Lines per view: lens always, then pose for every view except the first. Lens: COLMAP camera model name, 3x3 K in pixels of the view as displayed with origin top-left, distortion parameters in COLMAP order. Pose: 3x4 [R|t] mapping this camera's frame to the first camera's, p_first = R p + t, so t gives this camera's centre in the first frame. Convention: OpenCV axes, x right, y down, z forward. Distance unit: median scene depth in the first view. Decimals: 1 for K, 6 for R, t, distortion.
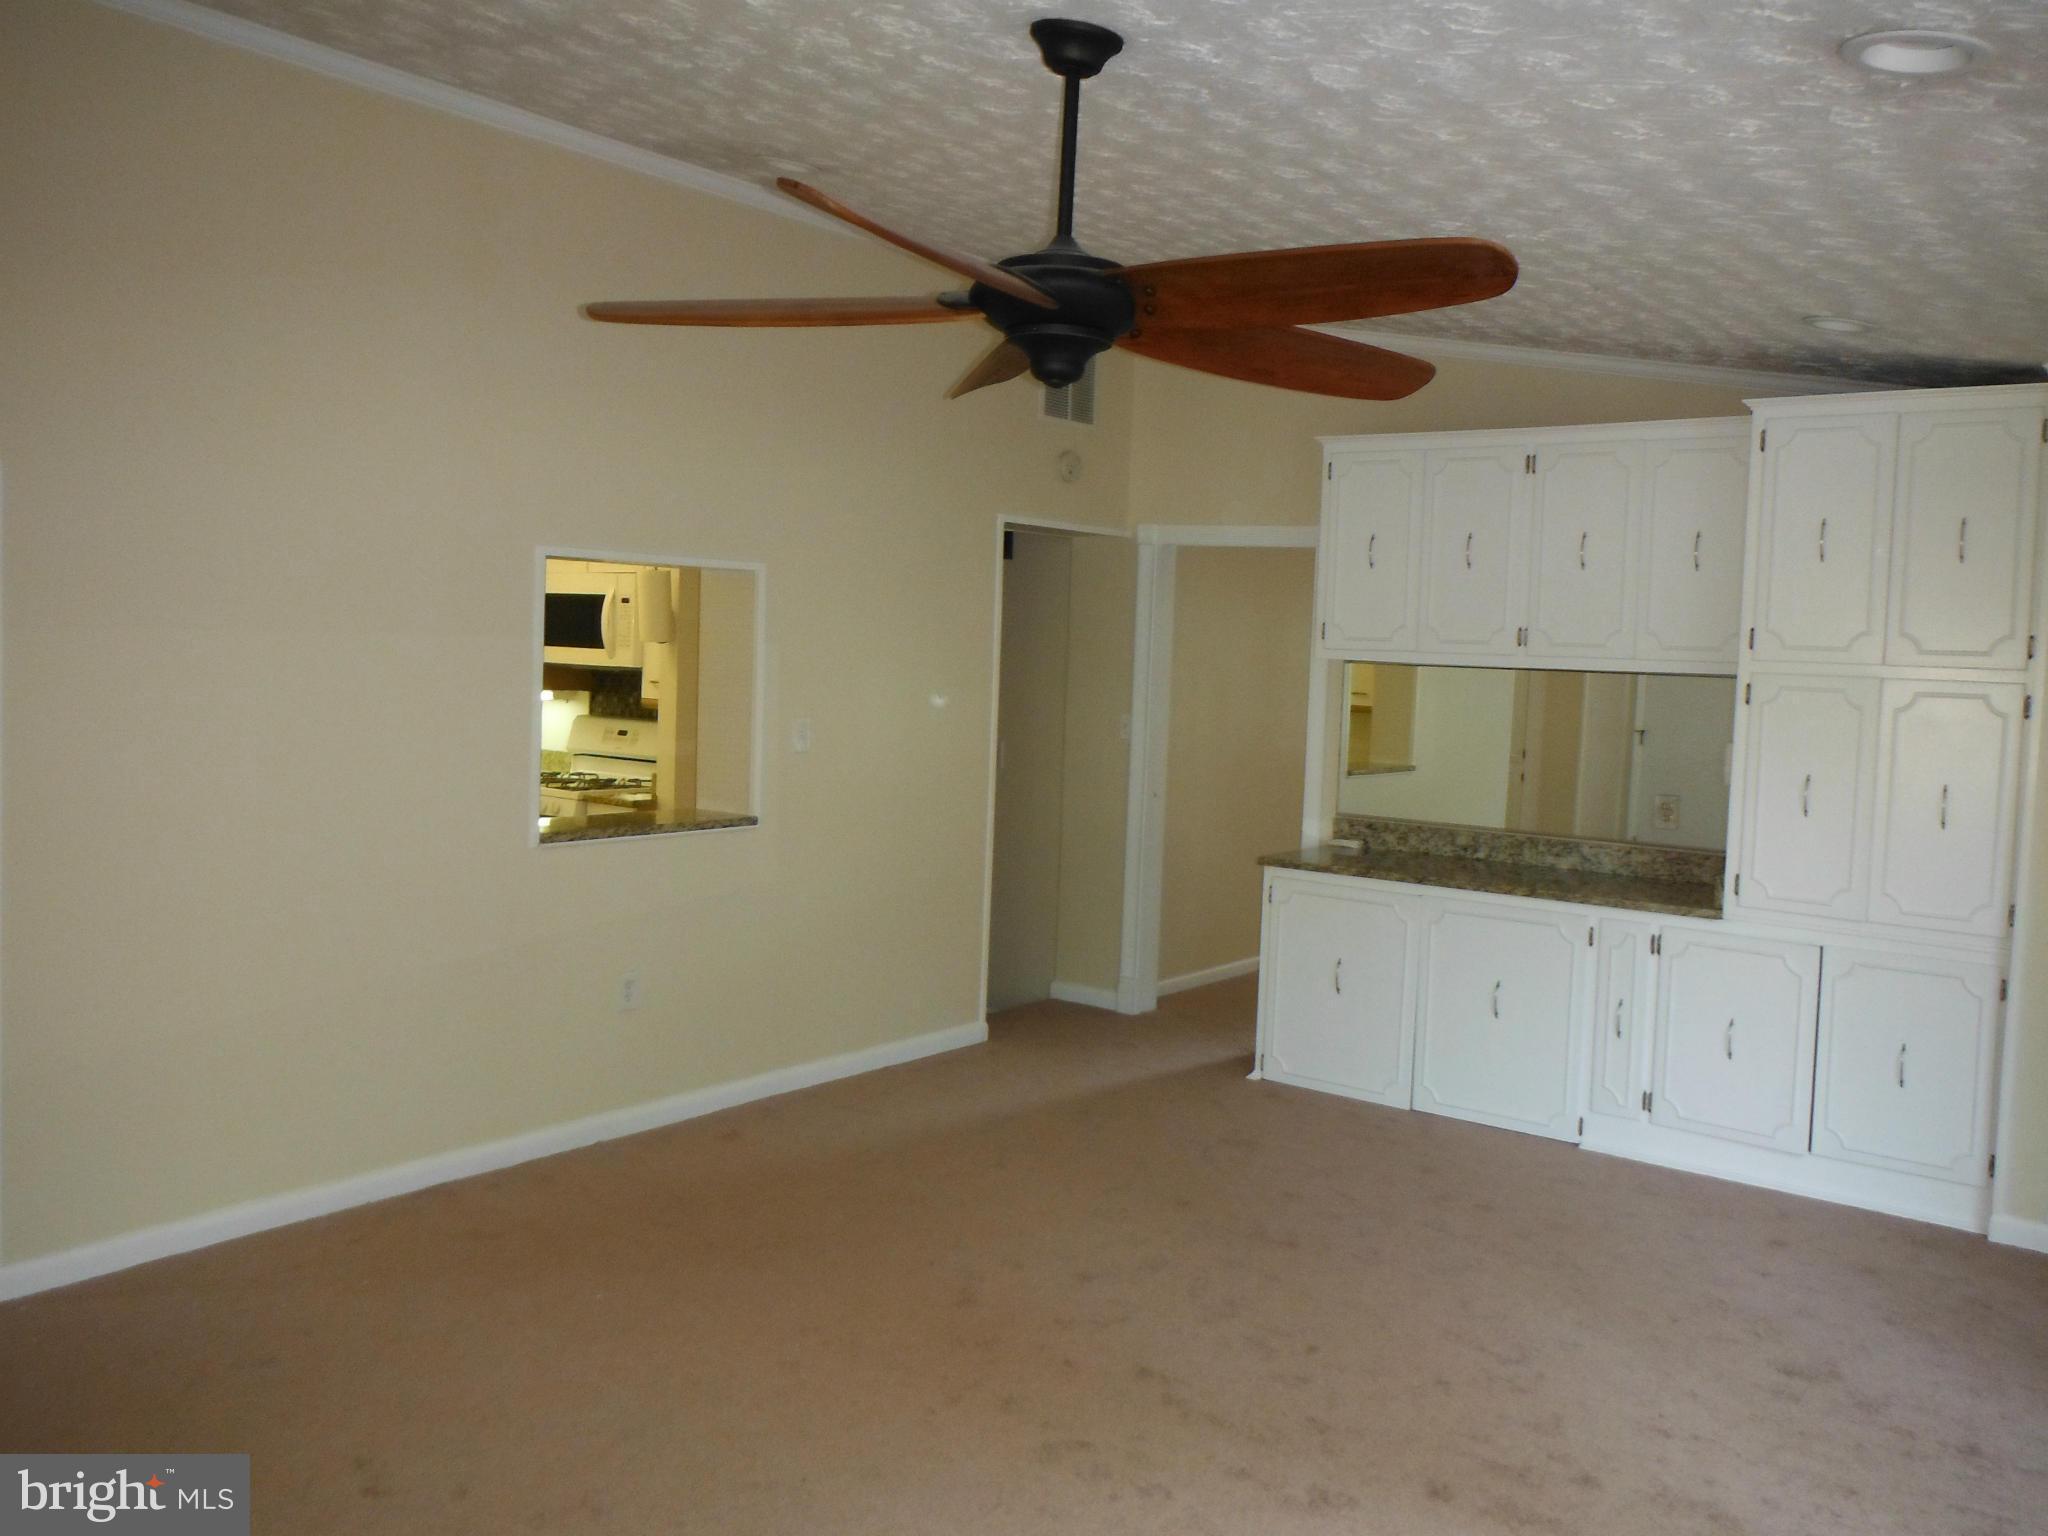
lens RADIAL K [[1671.8, 0, 1009.4], [0, 1671.8, 743.9], [0, 0, 1]] dist [-0.006324, 0.009796]
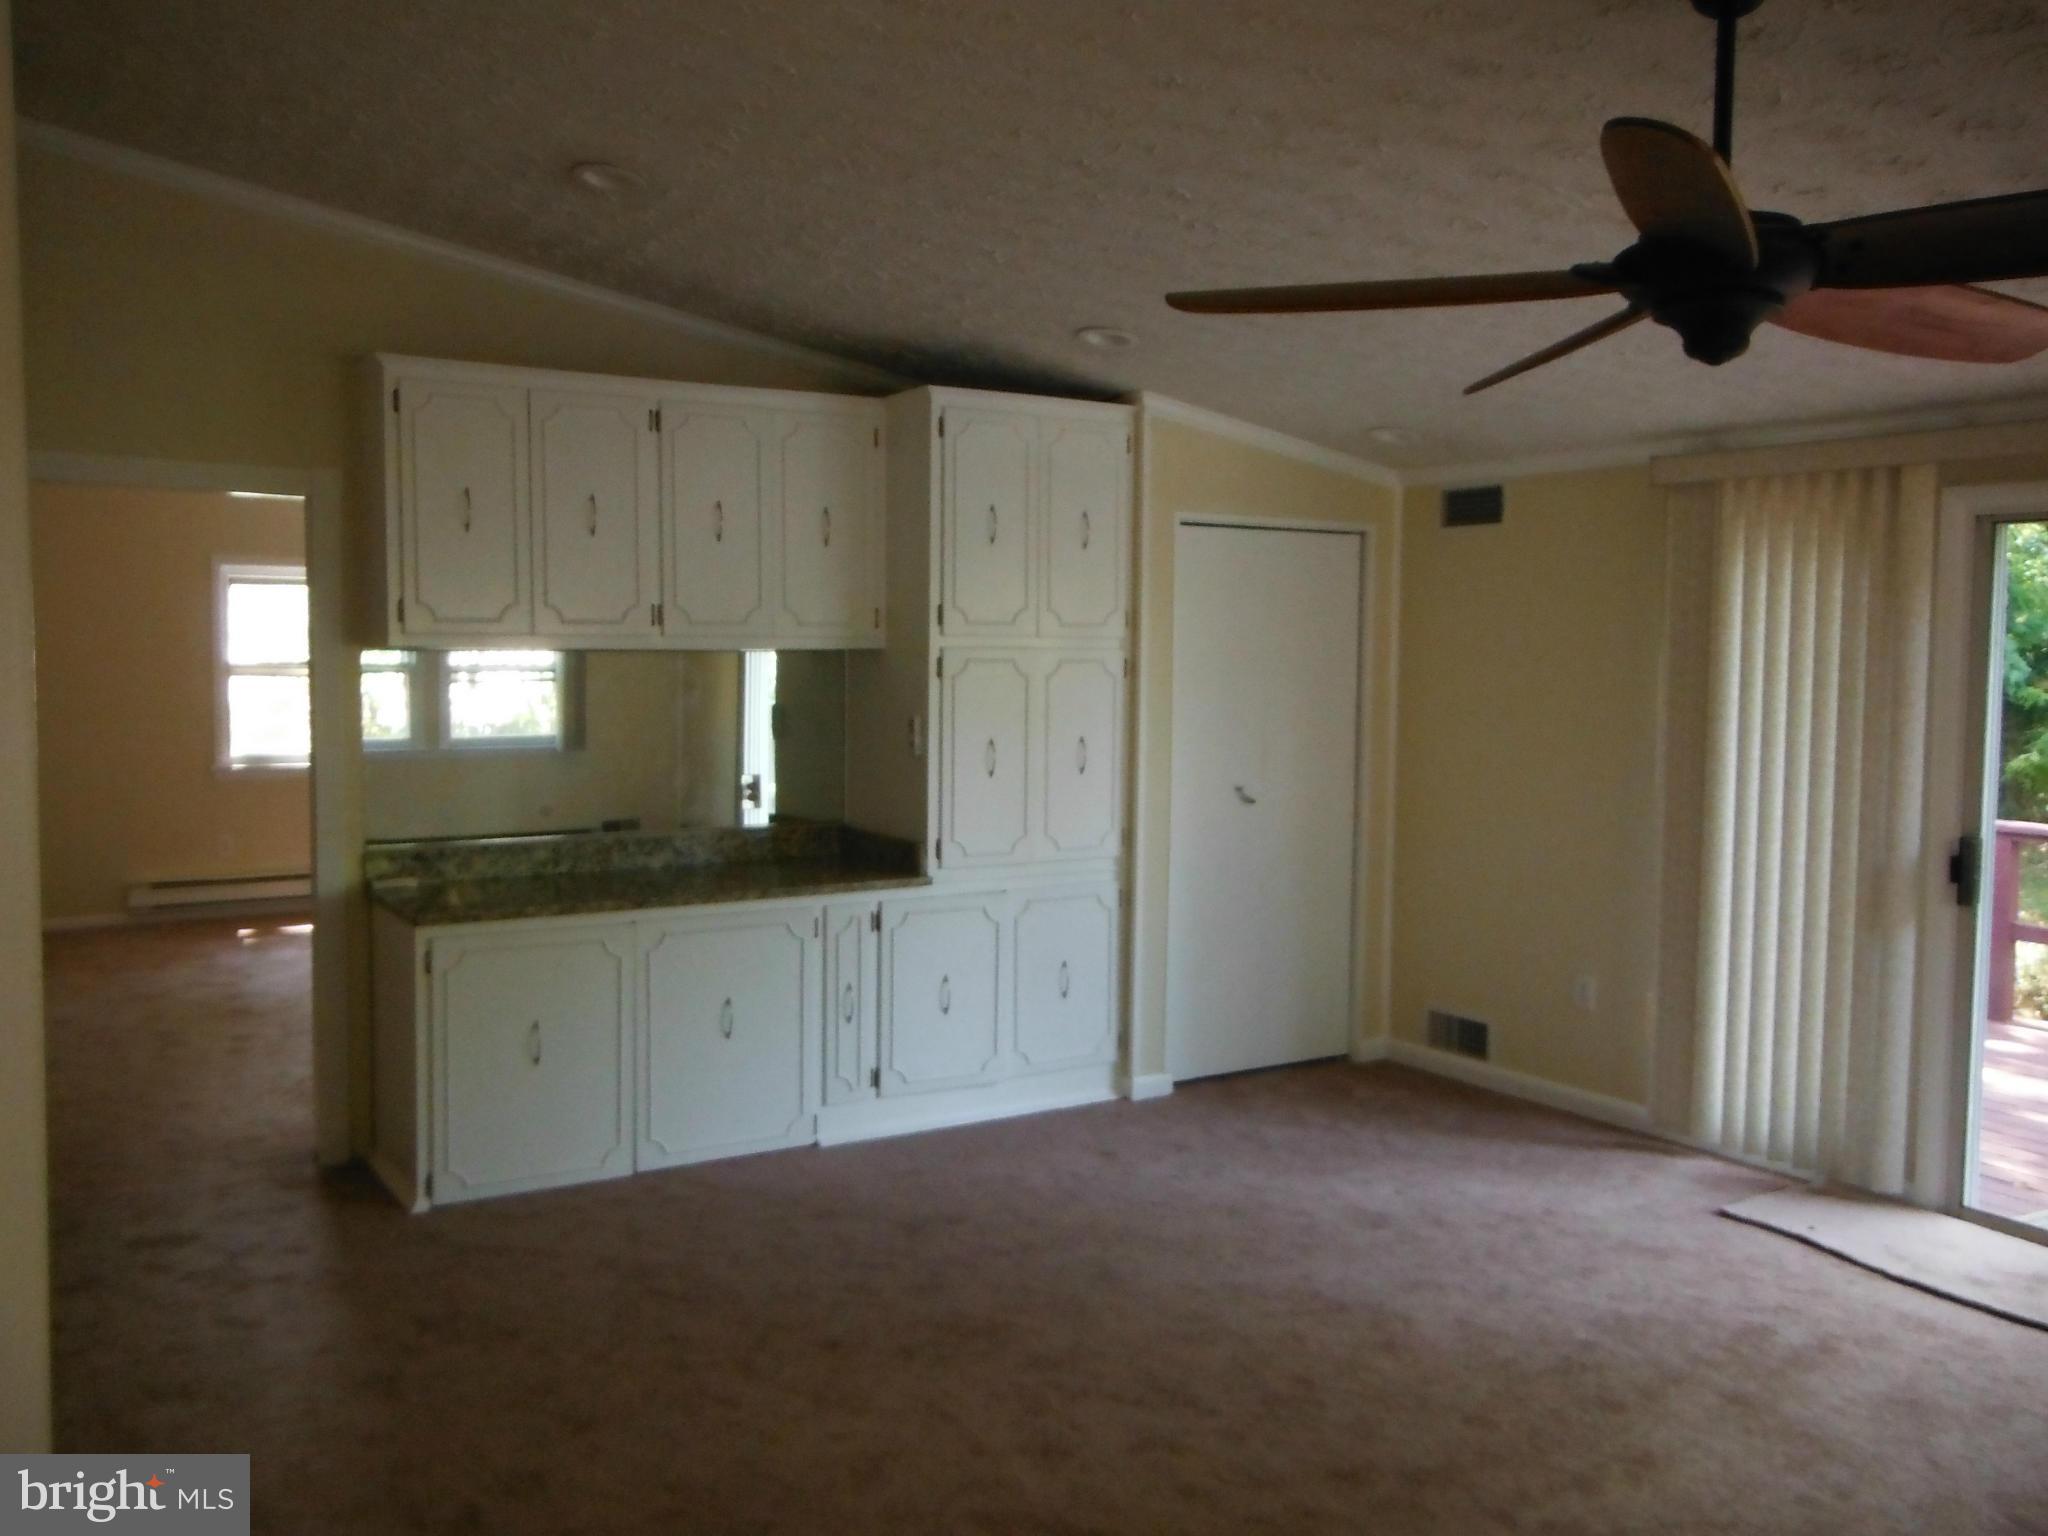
lens RADIAL K [[1671.8, 0, 1009.4], [0, 1671.8, 743.9], [0, 0, 1]] dist [-0.006324, 0.009796]
pose [[0.372437, -0.087652, 0.923909, -0.455380], [0.064585, 0.995564, 0.068415, -0.044739], [-0.925808, 0.034190, 0.376446, 0.494986]]
